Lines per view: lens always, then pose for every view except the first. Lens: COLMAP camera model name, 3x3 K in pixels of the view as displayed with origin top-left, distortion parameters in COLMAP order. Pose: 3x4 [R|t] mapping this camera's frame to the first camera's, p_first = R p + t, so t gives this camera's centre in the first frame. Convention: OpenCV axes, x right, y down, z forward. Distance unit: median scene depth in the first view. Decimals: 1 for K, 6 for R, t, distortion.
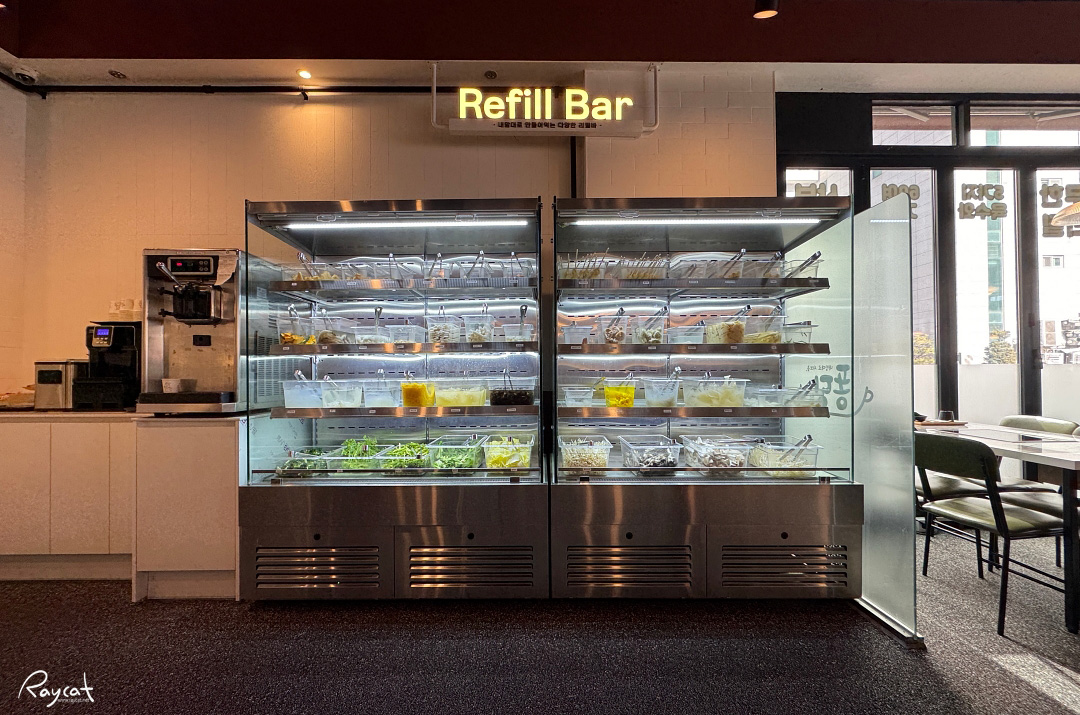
lens RADIAL K [[438.6, 0, 540.1], [0, 438.6, 362.3], [0, 0, 1]] dist [0.000058, 0.000095]
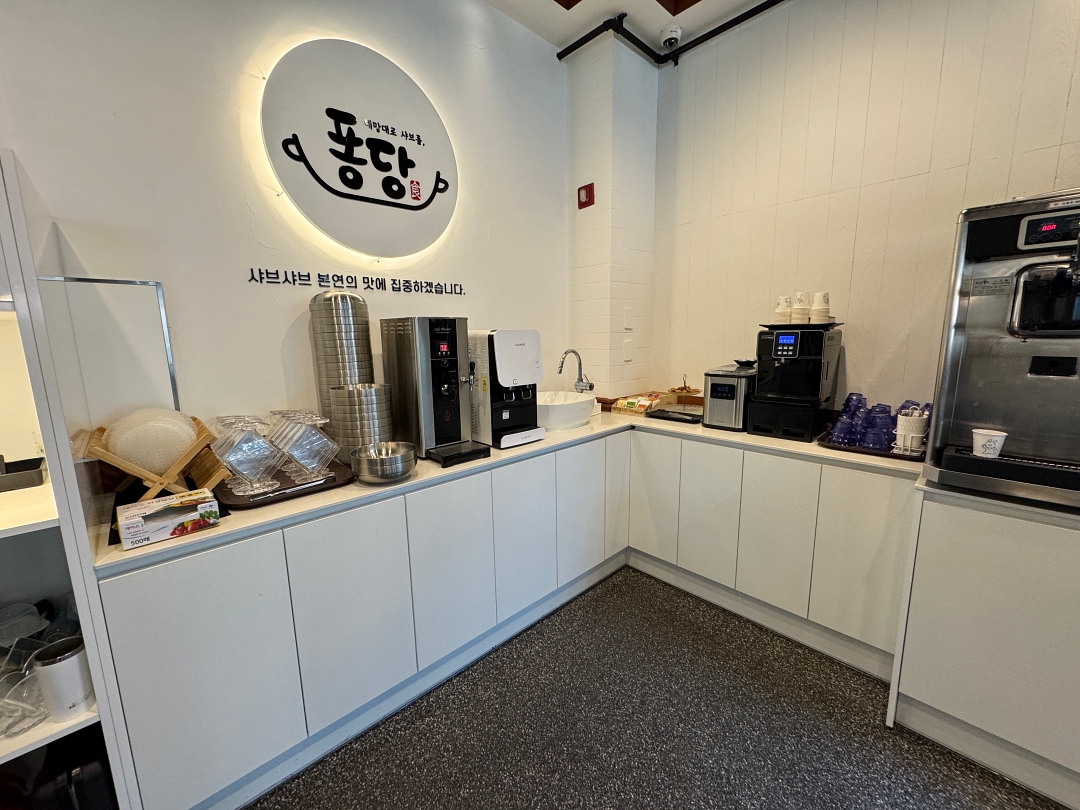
lens RADIAL K [[432.6, 0, 540.5], [0, 432.6, 401.2], [0, 0, 1]] dist [-0.001468, -0.000109]
pose [[0.689338, 0.108967, -0.716198, -0.735016], [0.022035, 0.985012, 0.171074, -0.102284], [0.724105, -0.133709, 0.676604, 0.140839]]
